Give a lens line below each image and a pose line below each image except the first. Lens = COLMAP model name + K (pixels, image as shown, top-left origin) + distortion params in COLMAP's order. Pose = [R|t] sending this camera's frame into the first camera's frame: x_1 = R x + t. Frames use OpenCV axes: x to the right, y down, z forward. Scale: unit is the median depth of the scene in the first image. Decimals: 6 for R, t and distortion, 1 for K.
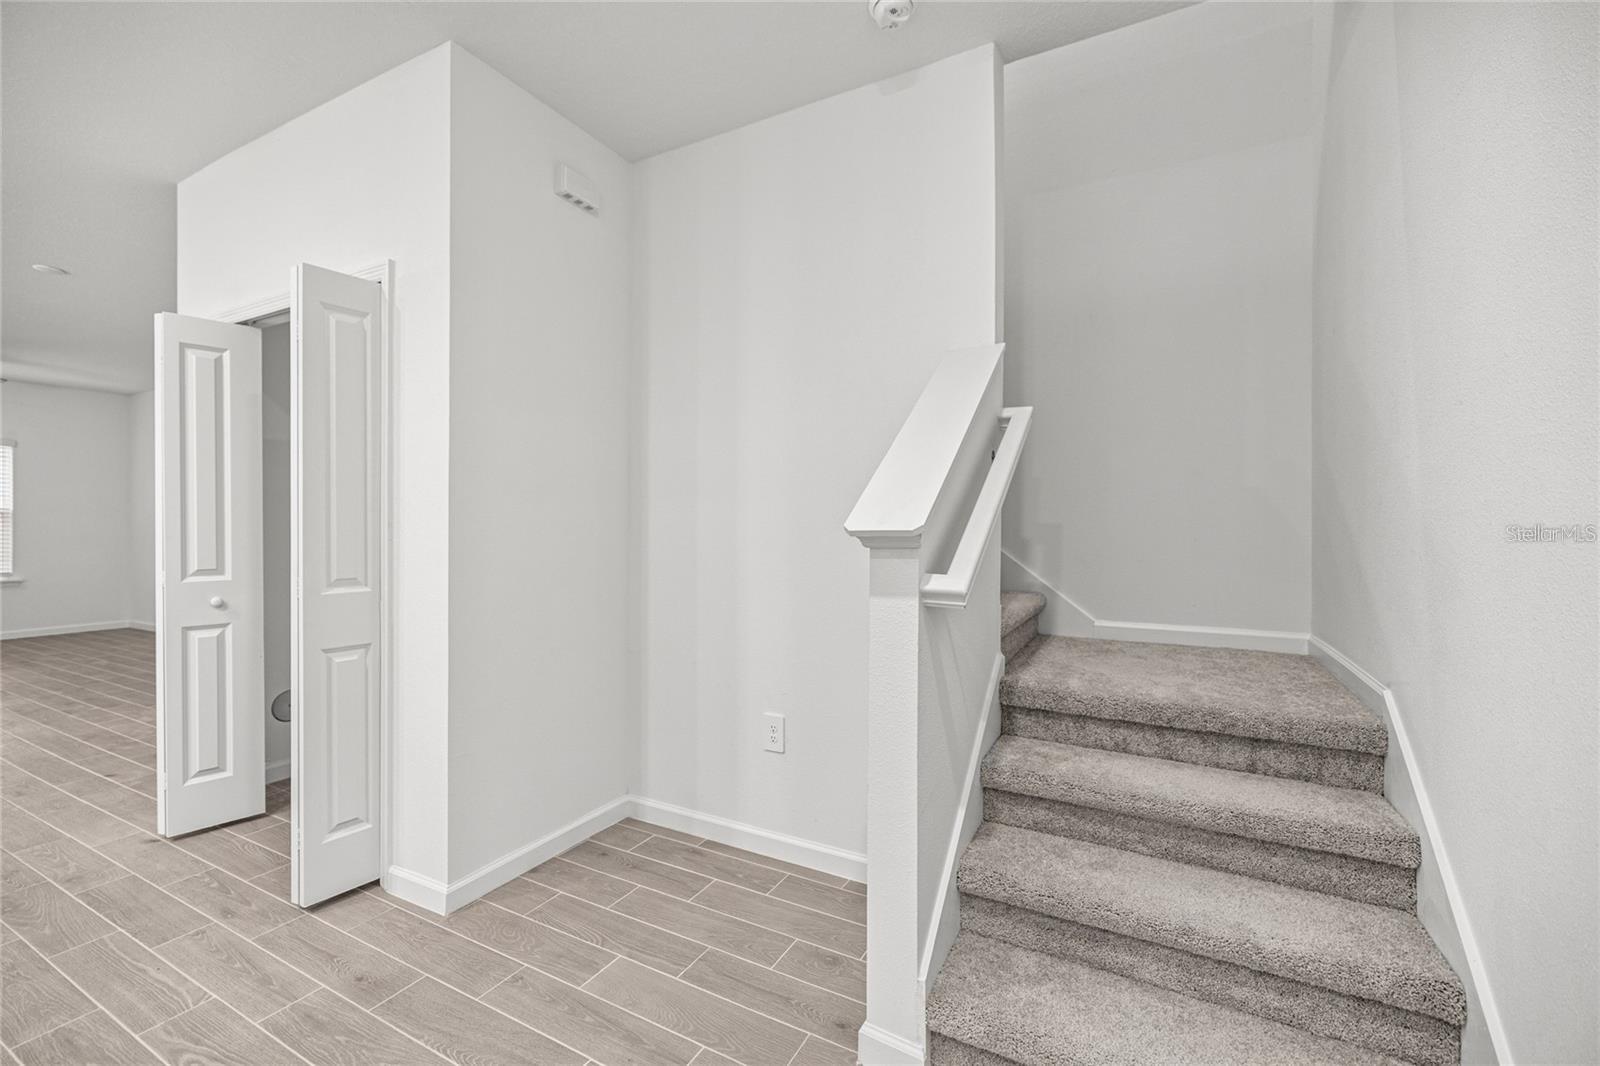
lens RADIAL K [[681.5, 0, 793.0], [0, 681.5, 525.3], [0, 0, 1]] dist [0.001538, -0.000159]
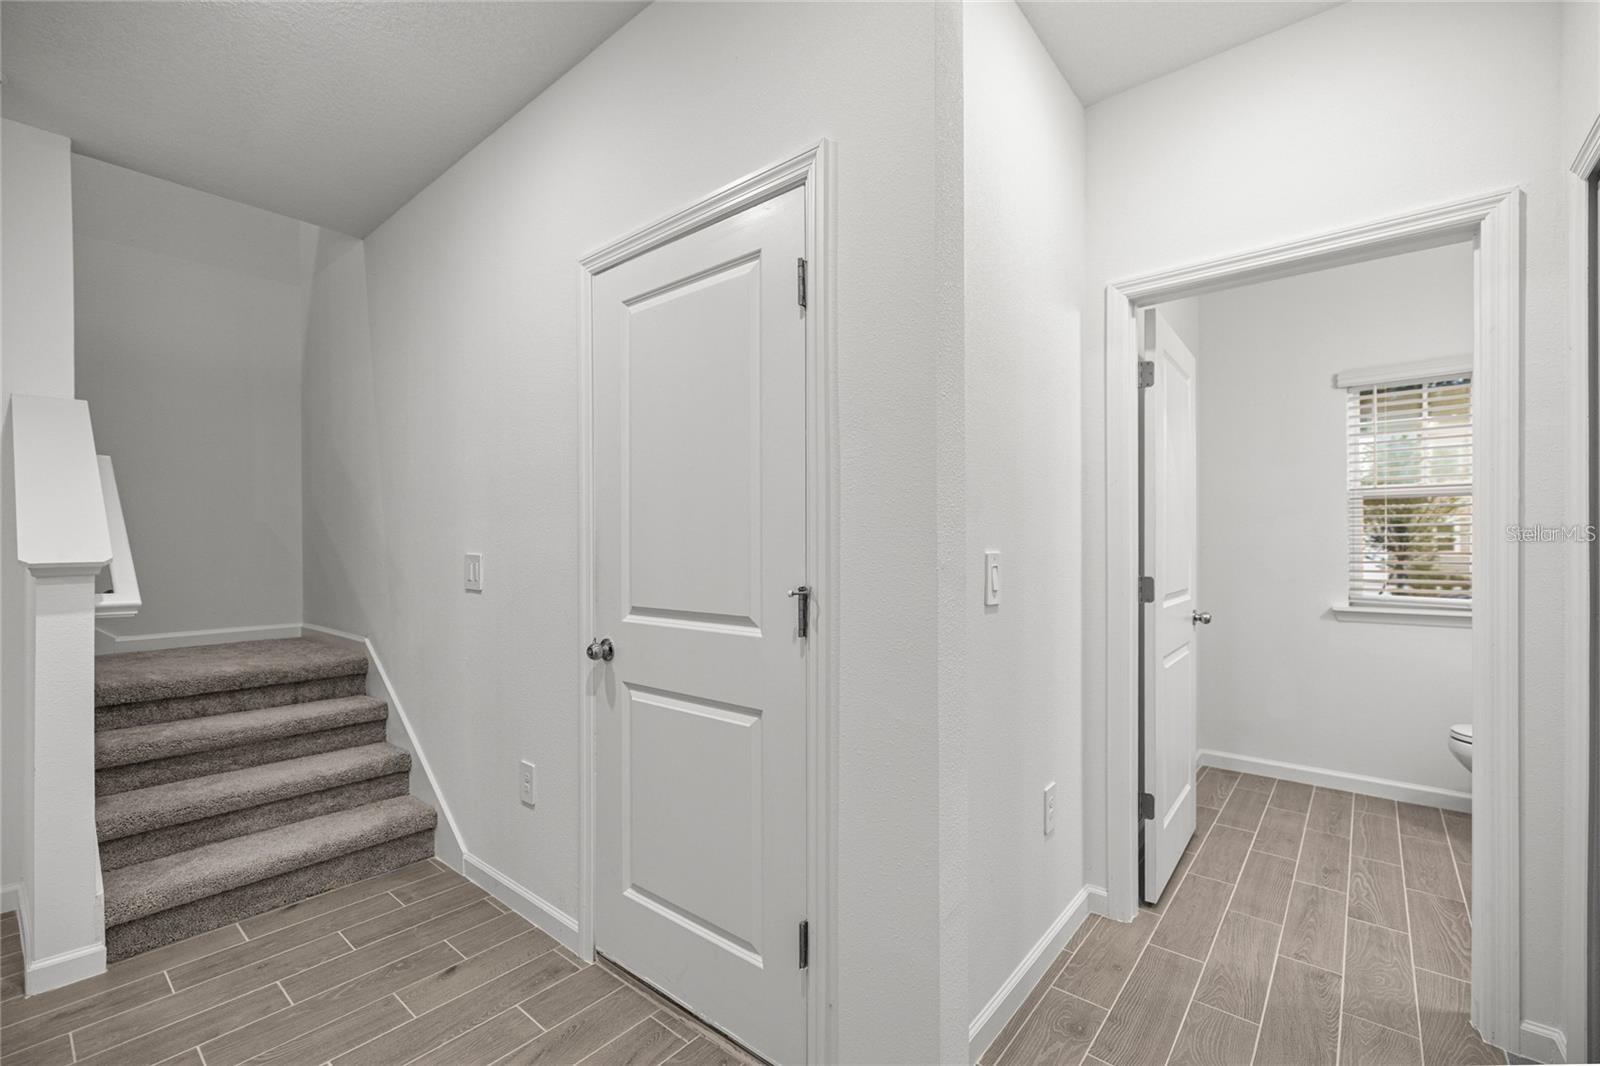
lens RADIAL K [[685.6, 0, 796.7], [0, 685.6, 544.2], [0, 0, 1]] dist [-0.000846, -0.000385]
pose [[0.197412, -0.006301, 0.980300, -0.708472], [0.003825, 0.999977, 0.005657, -0.024154], [-0.980313, 0.002633, 0.197431, -0.510699]]
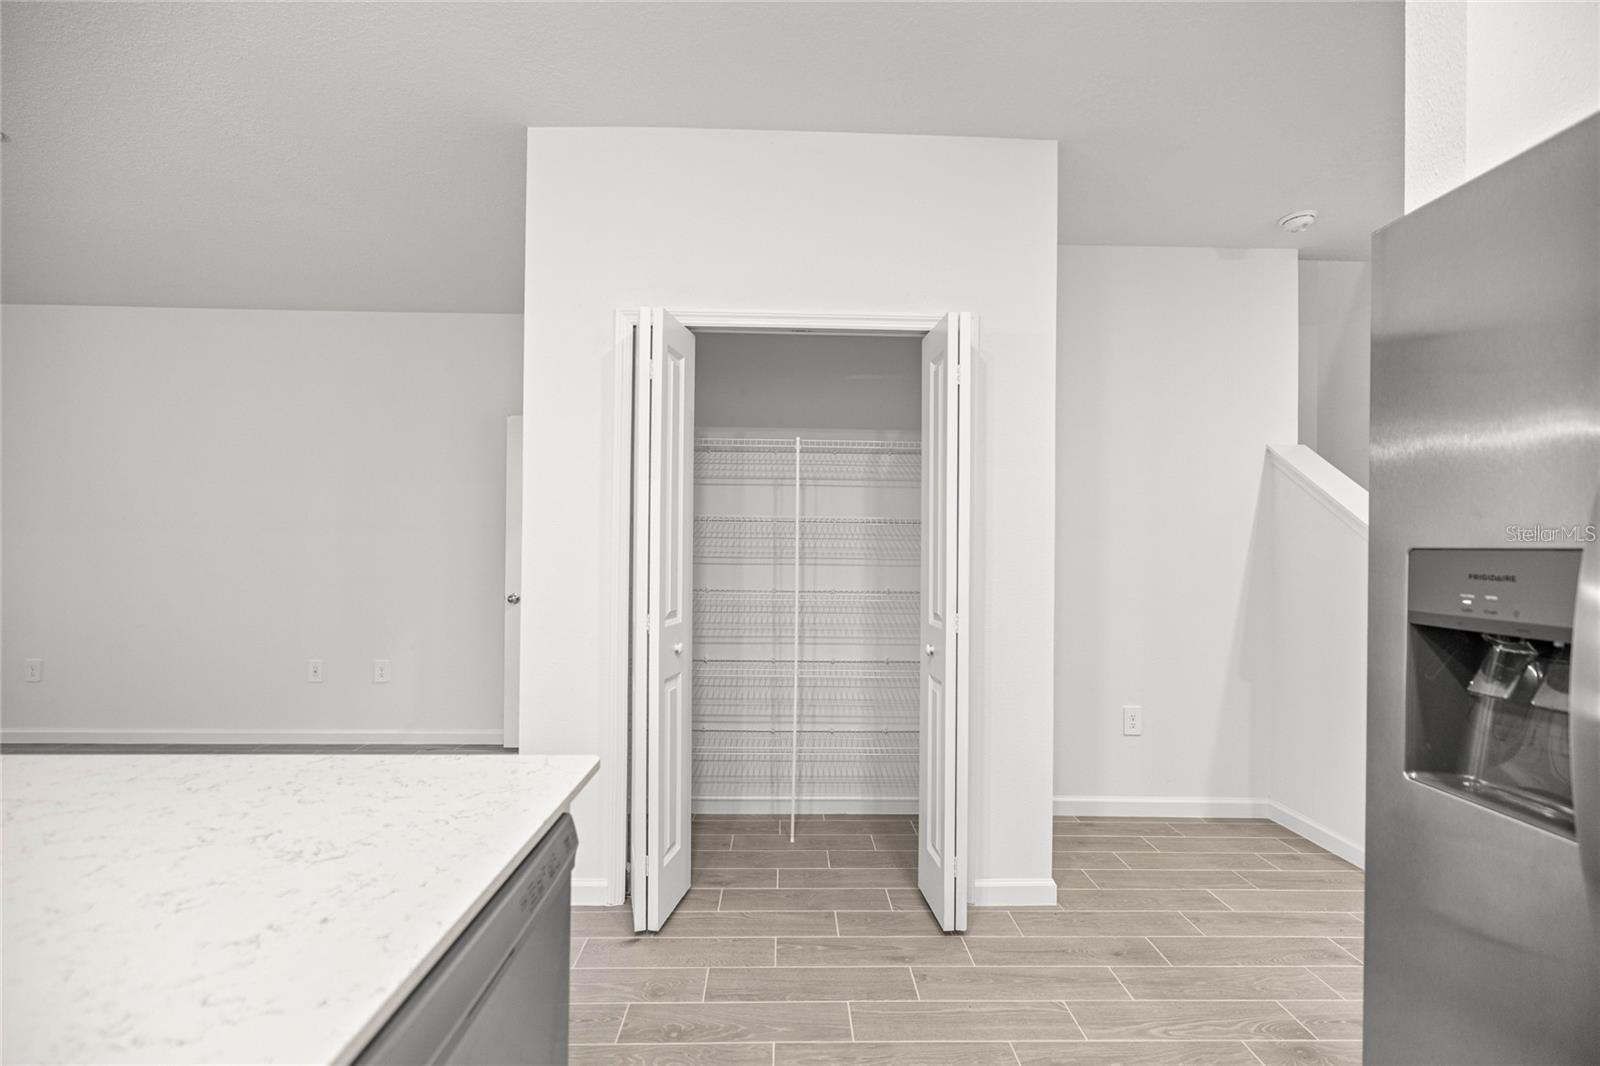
lens RADIAL K [[685.6, 0, 796.7], [0, 685.6, 544.2], [0, 0, 1]] dist [-0.000846, -0.000385]
pose [[0.868367, 0.010867, 0.495803, -1.687257], [-0.008720, 0.999940, -0.006644, -0.022856], [-0.495846, 0.001446, 0.868410, 0.251839]]
